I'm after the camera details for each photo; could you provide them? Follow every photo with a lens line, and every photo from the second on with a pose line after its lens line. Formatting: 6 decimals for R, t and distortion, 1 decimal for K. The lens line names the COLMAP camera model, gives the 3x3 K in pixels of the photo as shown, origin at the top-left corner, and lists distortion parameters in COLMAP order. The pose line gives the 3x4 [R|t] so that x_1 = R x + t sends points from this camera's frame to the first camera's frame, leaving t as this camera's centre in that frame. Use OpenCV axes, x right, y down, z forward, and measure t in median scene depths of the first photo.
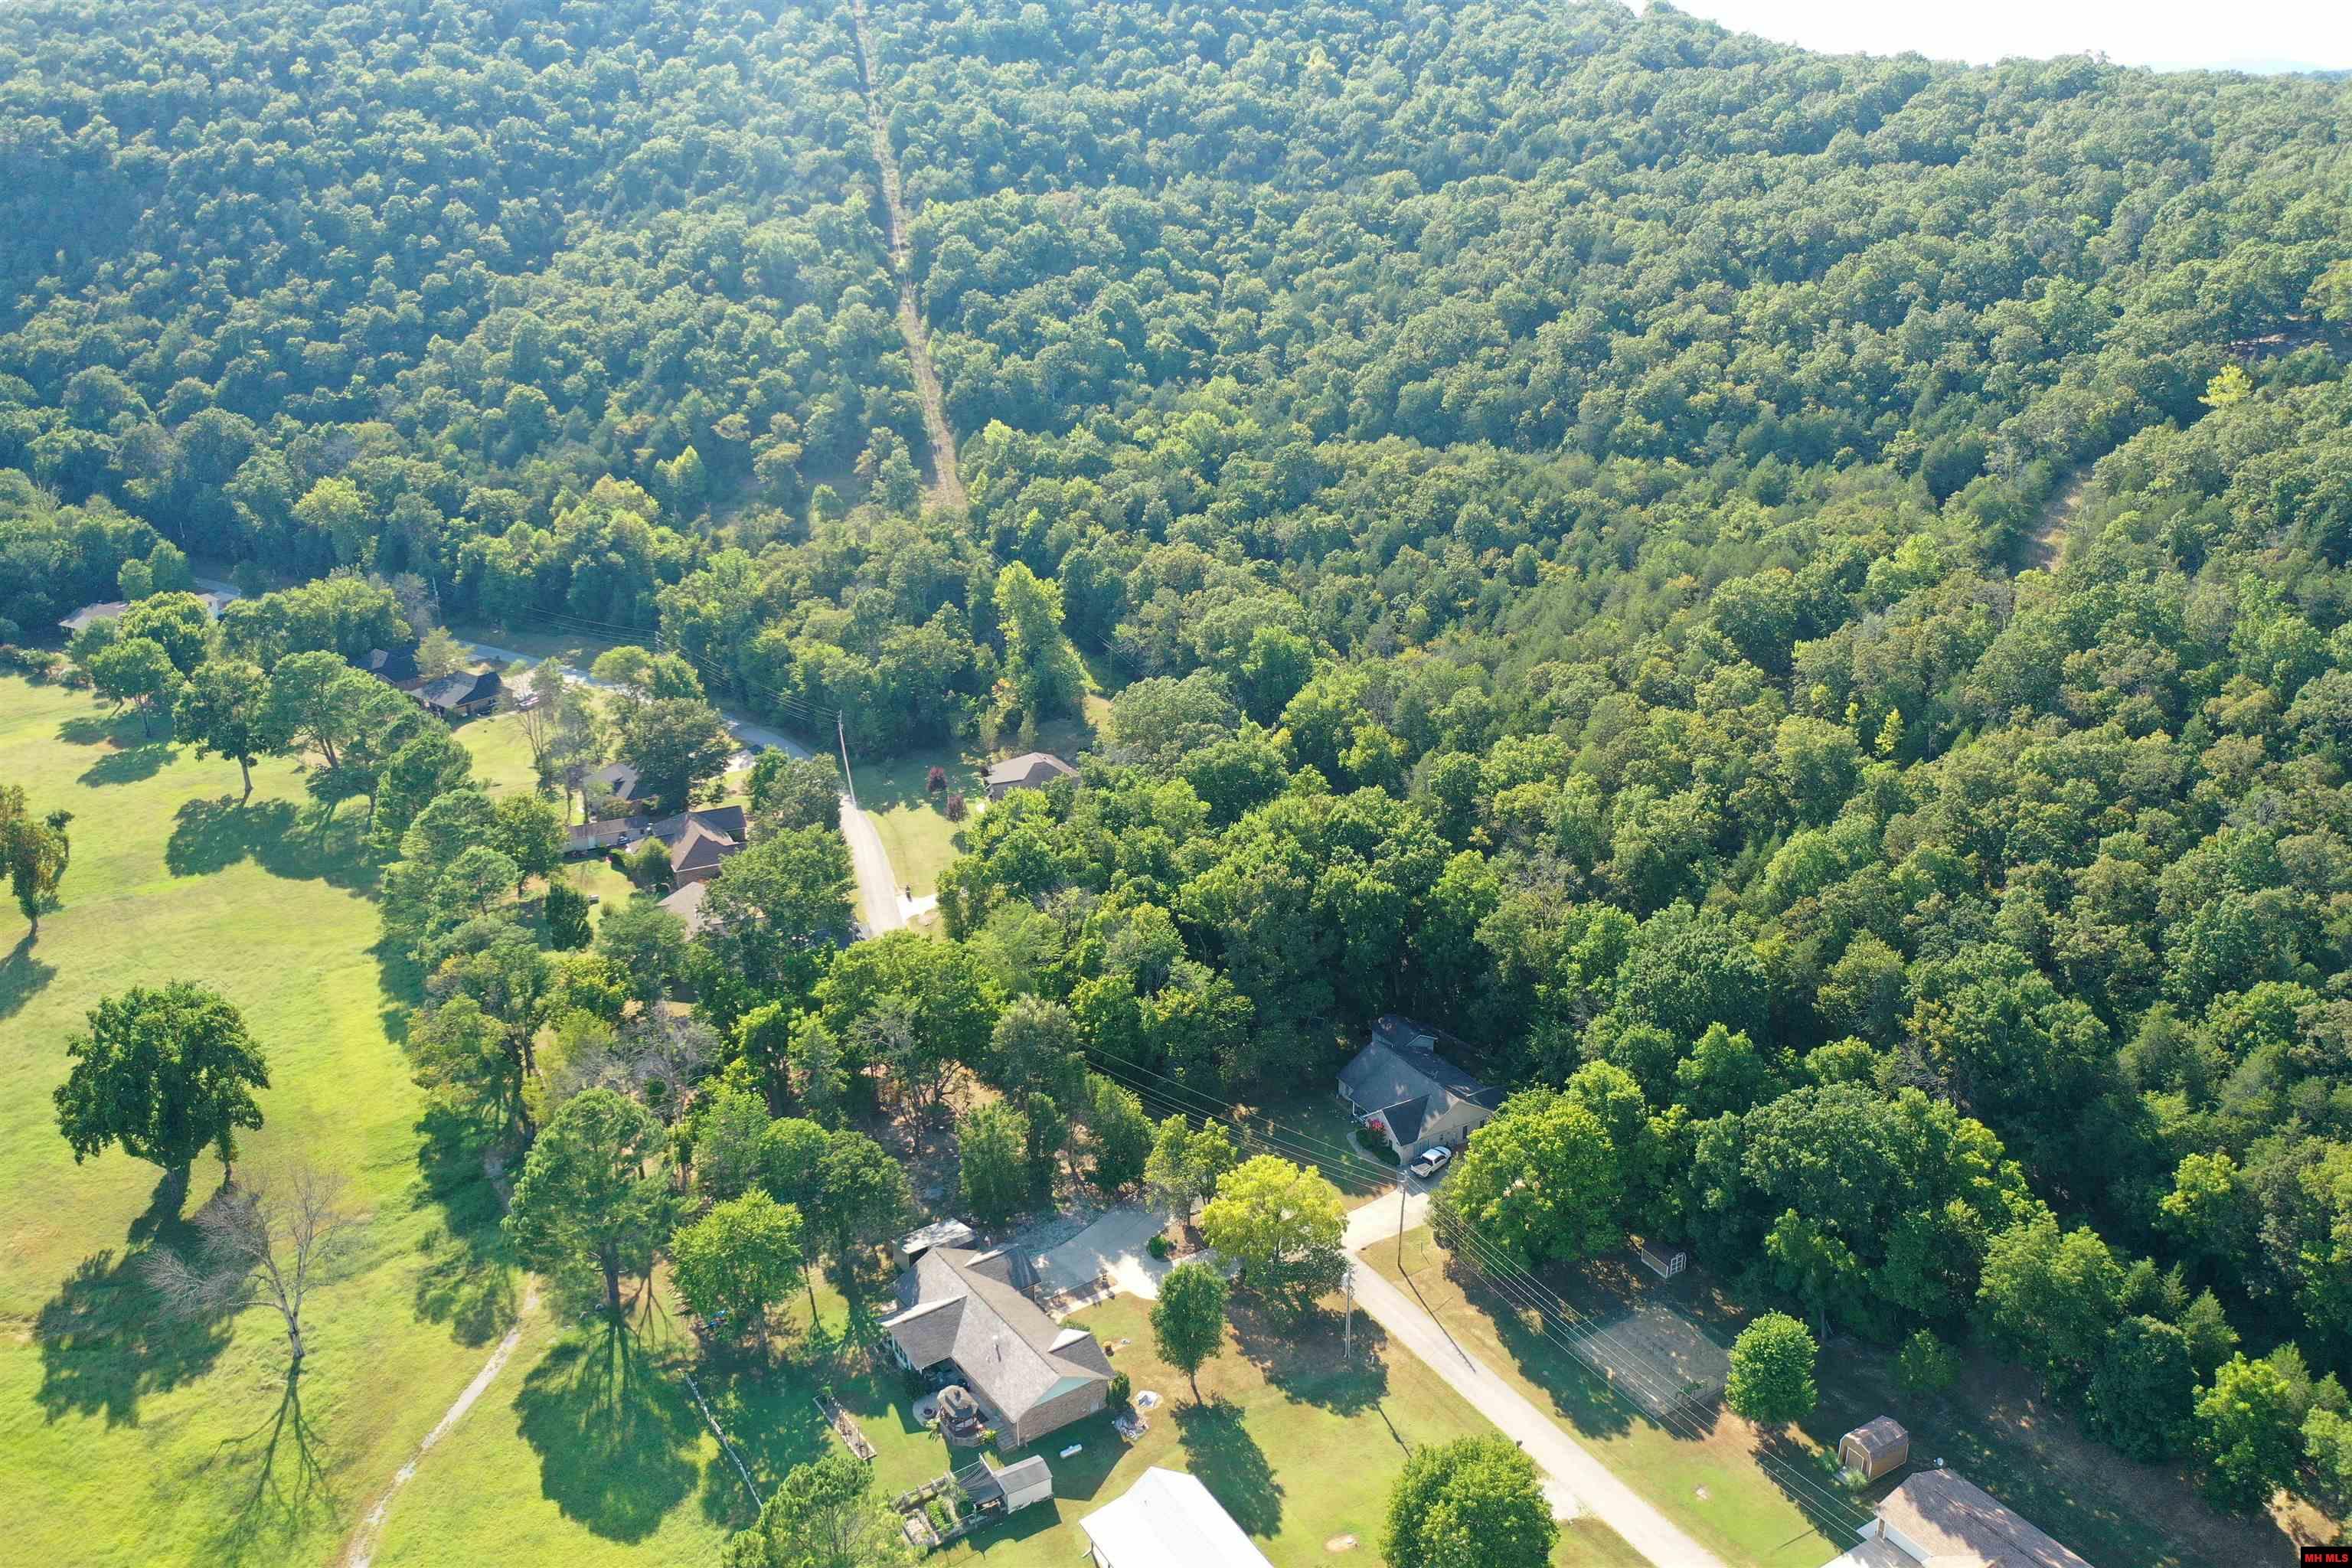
lens RADIAL K [[1846.7, 0, 1176.0], [0, 1846.7, 784.0], [0, 0, 1]] dist [-0.004978, 0.007741]
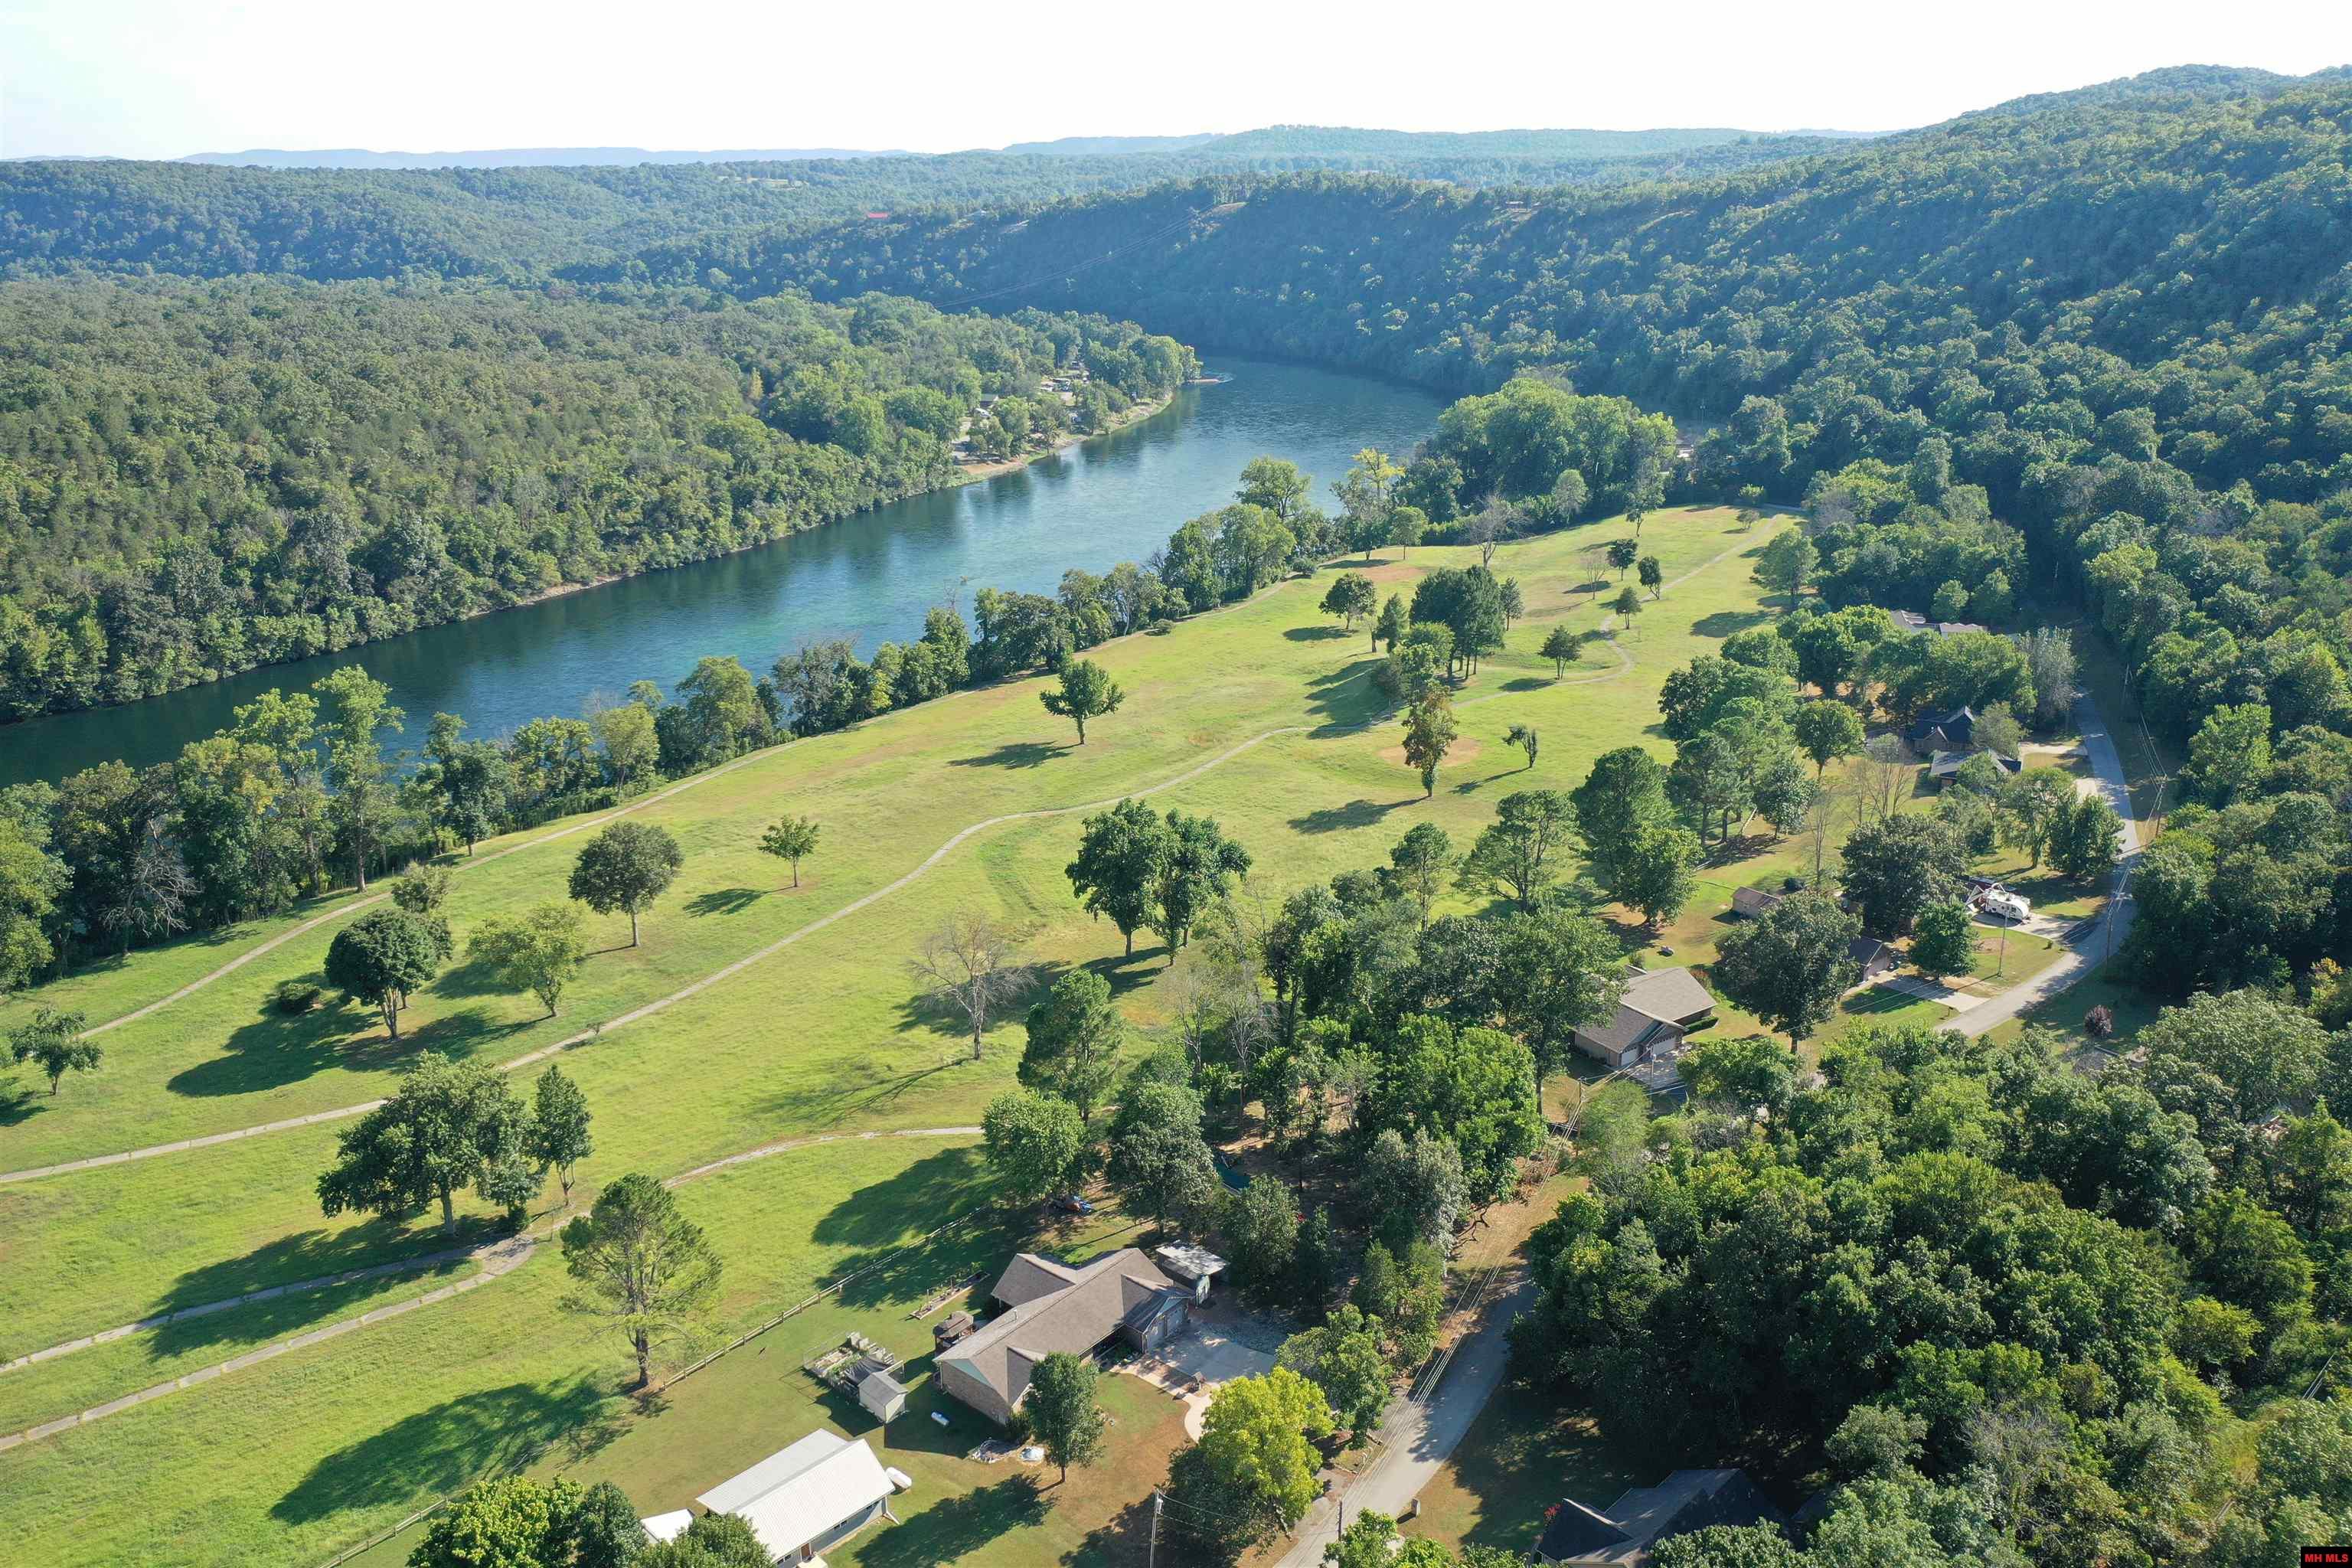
lens RADIAL K [[1846.7, 0, 1176.0], [0, 1846.7, 784.0], [0, 0, 1]] dist [-0.004978, 0.007741]
pose [[0.253528, 0.310276, -0.916216, 0.538266], [-0.328213, 0.918567, 0.220252, -0.163965], [0.909945, 0.244874, 0.334719, 0.431526]]
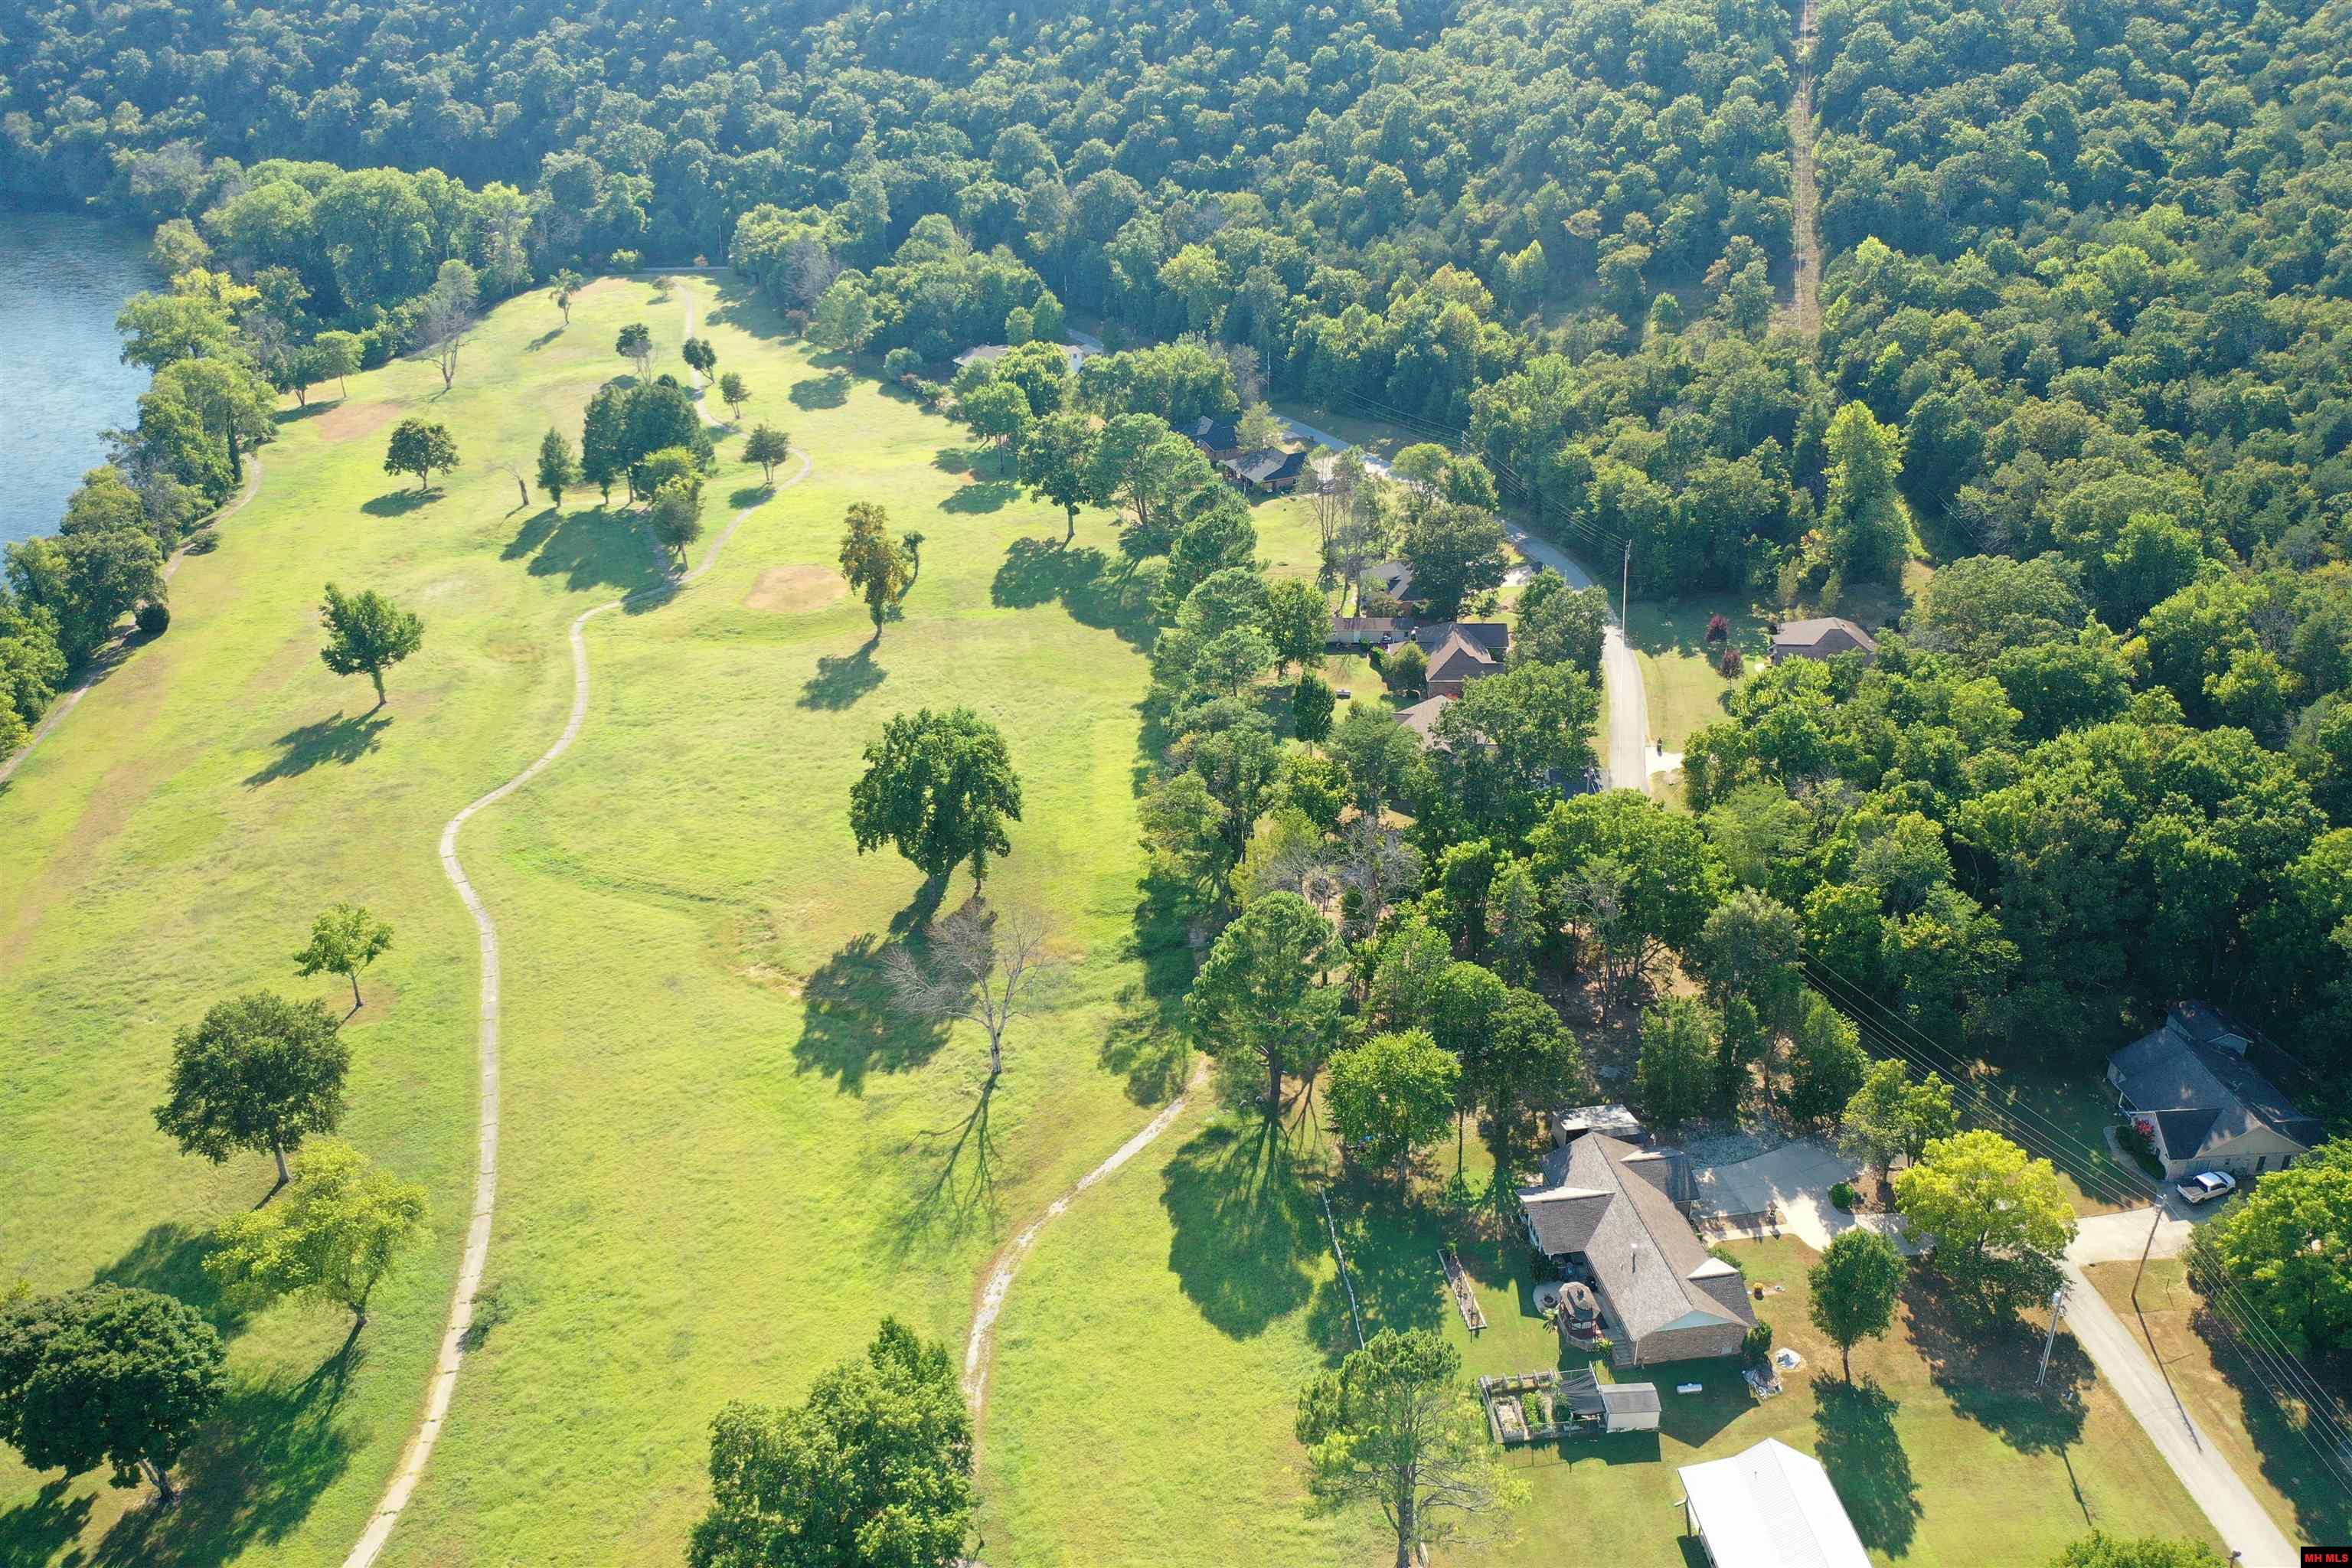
lens RADIAL K [[1846.7, 0, 1176.0], [0, 1846.7, 784.0], [0, 0, 1]] dist [-0.004978, 0.007741]
pose [[0.895718, 0.194374, -0.399885, 0.015019], [-0.150868, 0.978891, 0.137879, -0.015400], [0.418244, -0.063171, 0.906136, 0.046549]]
